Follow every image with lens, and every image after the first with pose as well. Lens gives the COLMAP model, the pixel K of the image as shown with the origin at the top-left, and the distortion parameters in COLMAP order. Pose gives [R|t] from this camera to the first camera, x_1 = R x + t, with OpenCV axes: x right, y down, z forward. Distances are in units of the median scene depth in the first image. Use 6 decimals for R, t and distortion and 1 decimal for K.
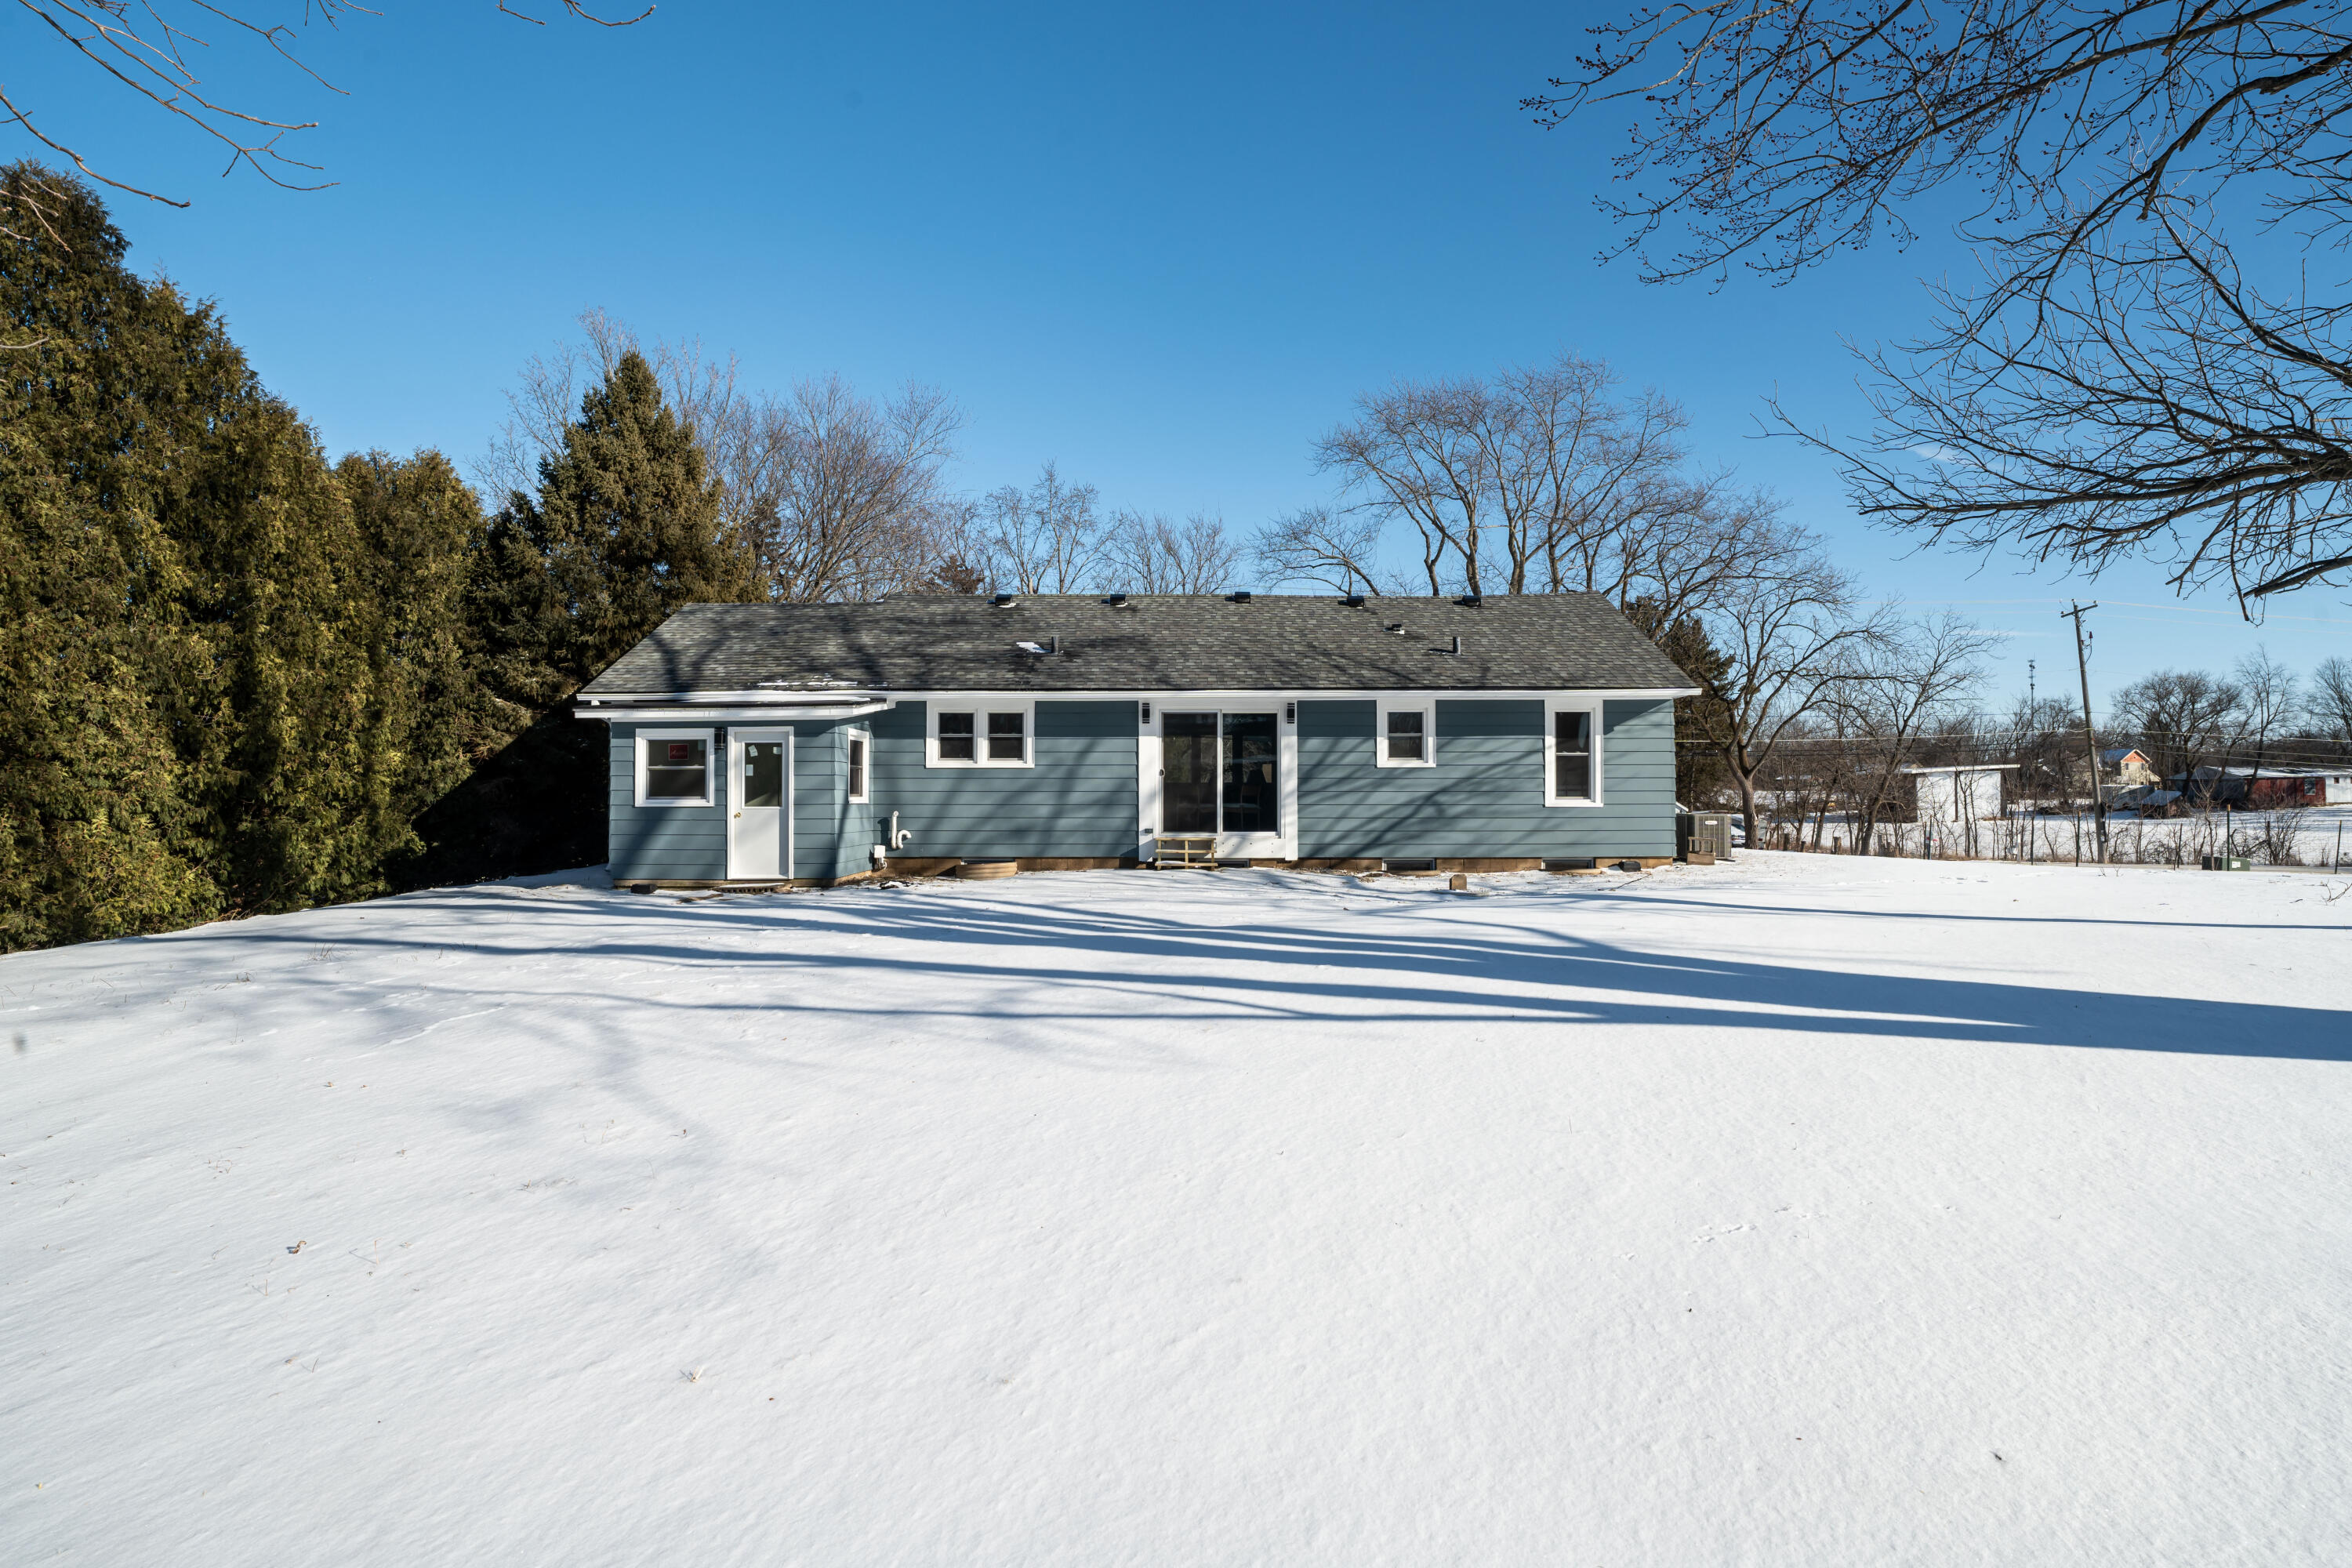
lens RADIAL K [[1183.1, 0, 1179.7], [0, 1183.1, 774.3], [0, 0, 1]] dist [-0.006241, -0.000270]
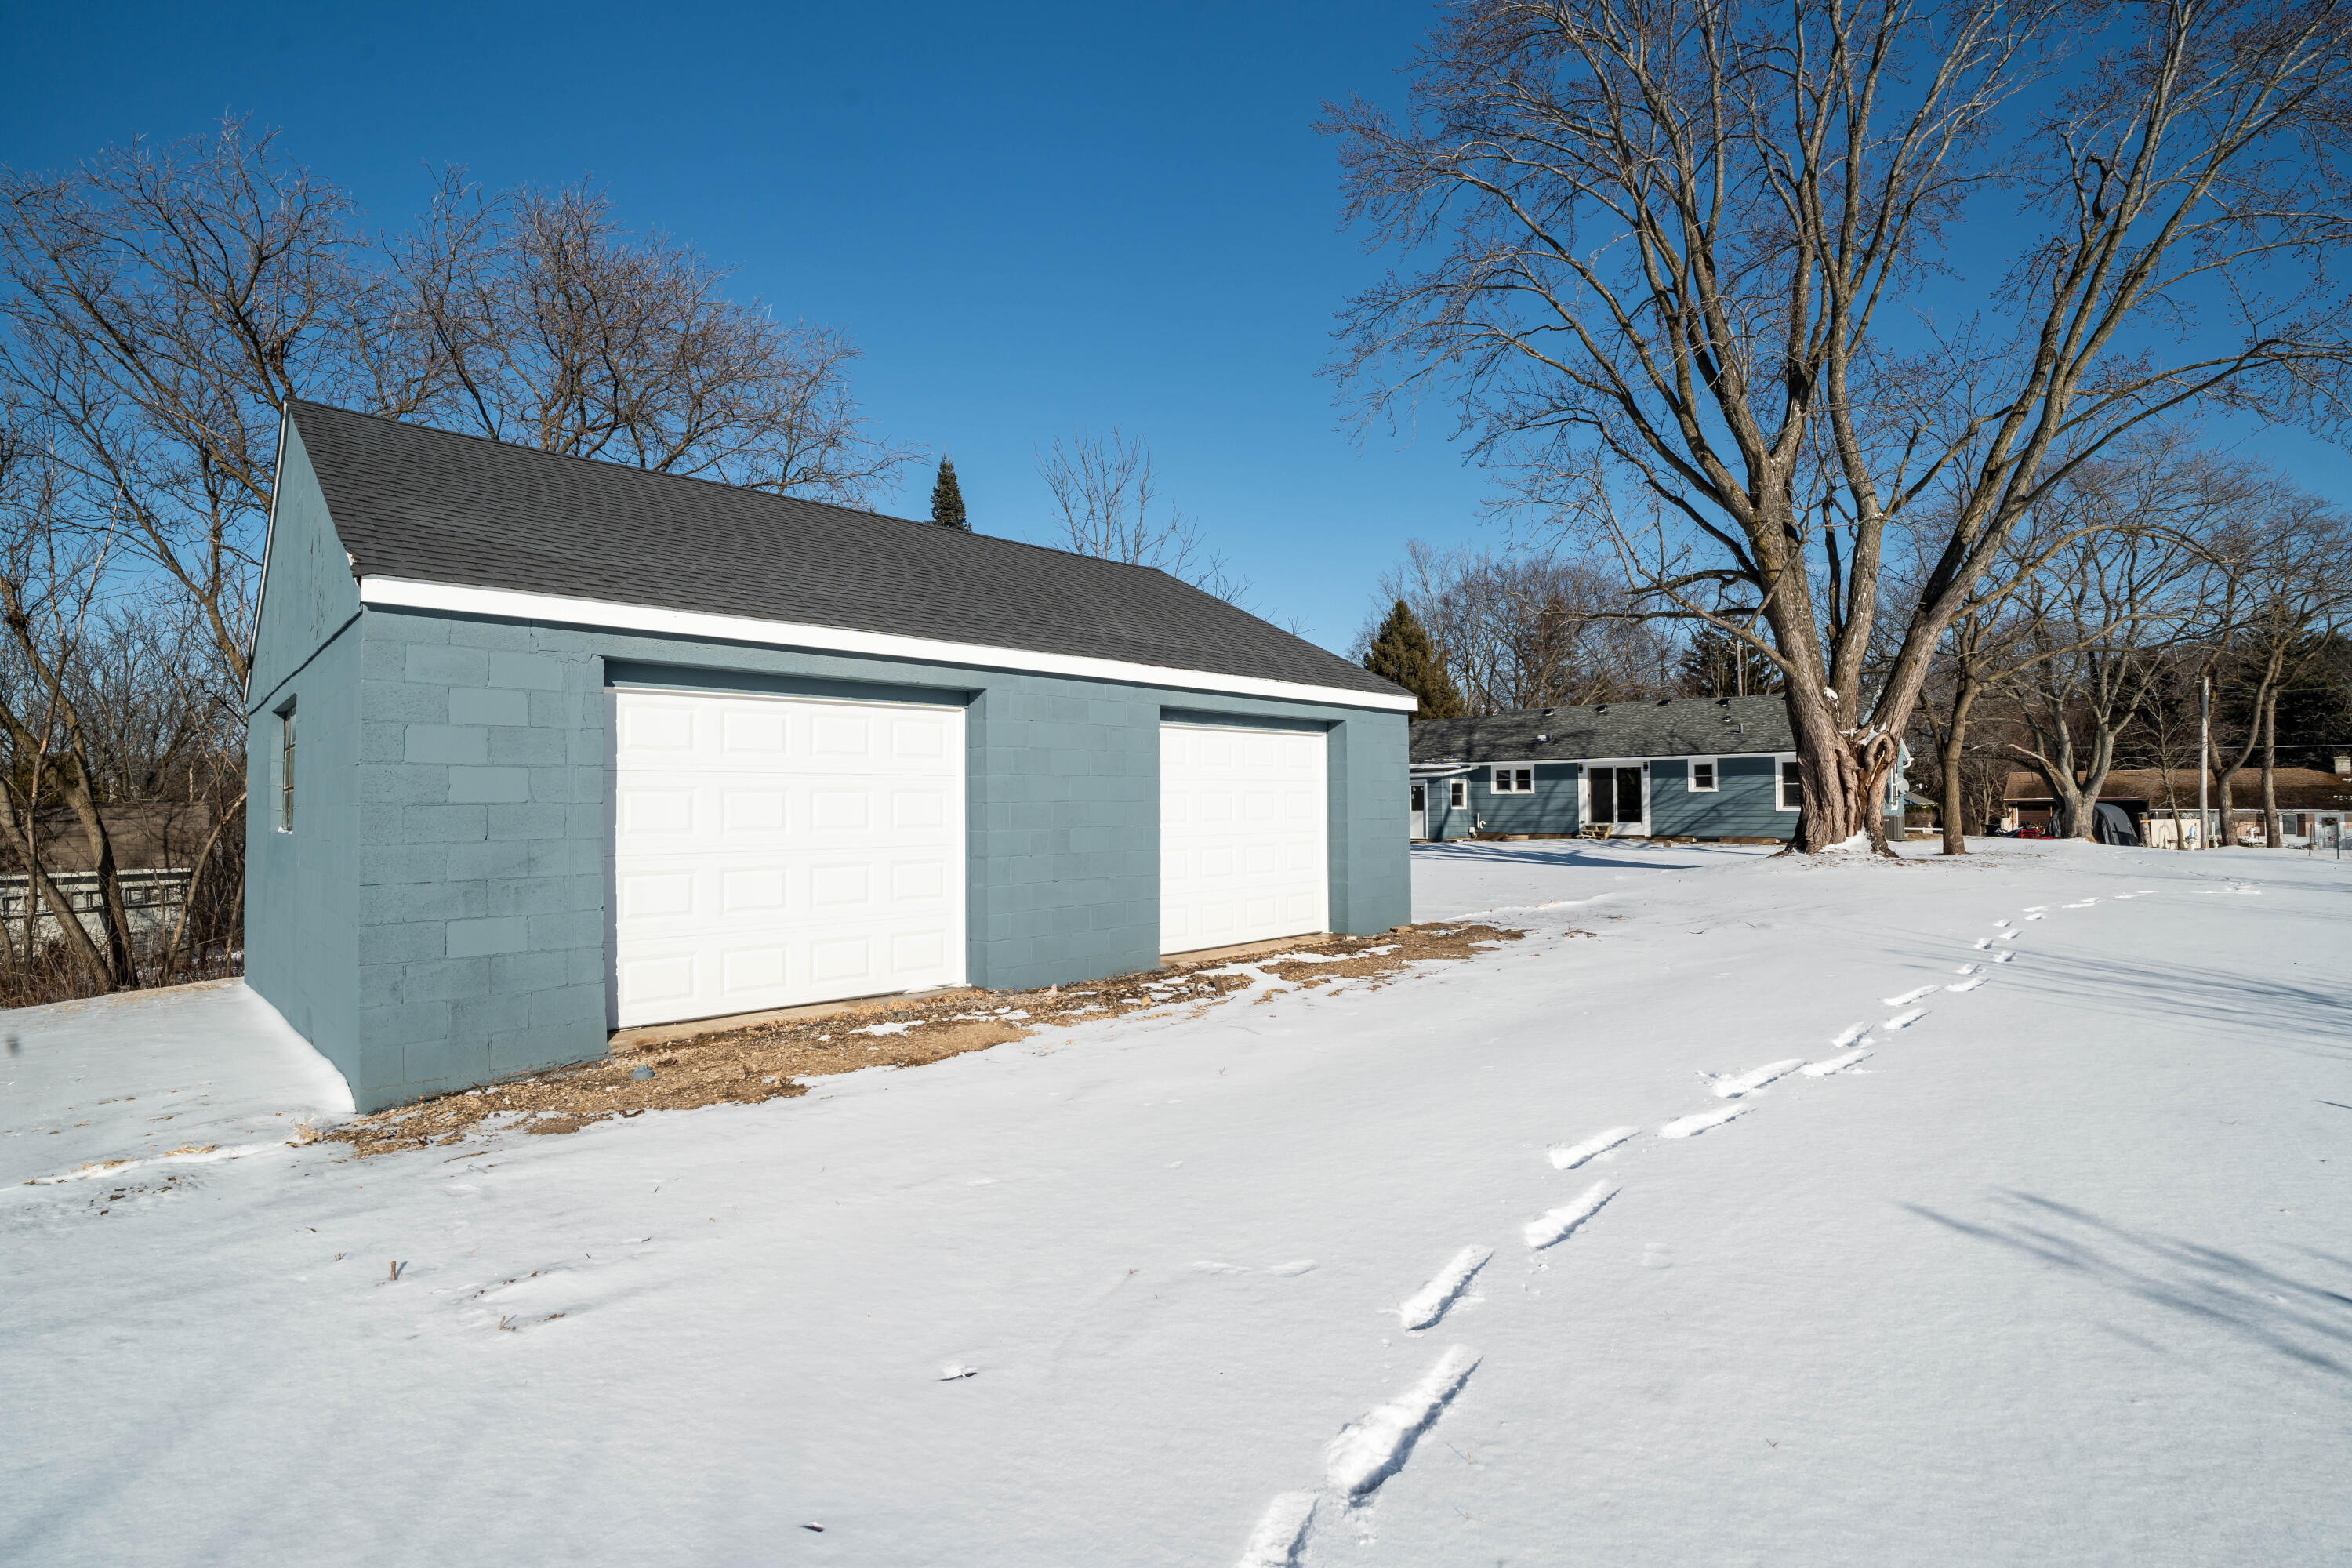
lens RADIAL K [[1094.0, 0, 1176.0], [0, 1094.0, 788.3], [0, 0, 1]] dist [-0.005150, -0.000687]
pose [[0.727786, -0.014193, -0.685657, 0.820319], [0.016621, 0.999857, -0.003055, -0.021379], [0.685603, -0.009173, 0.727918, -1.001381]]
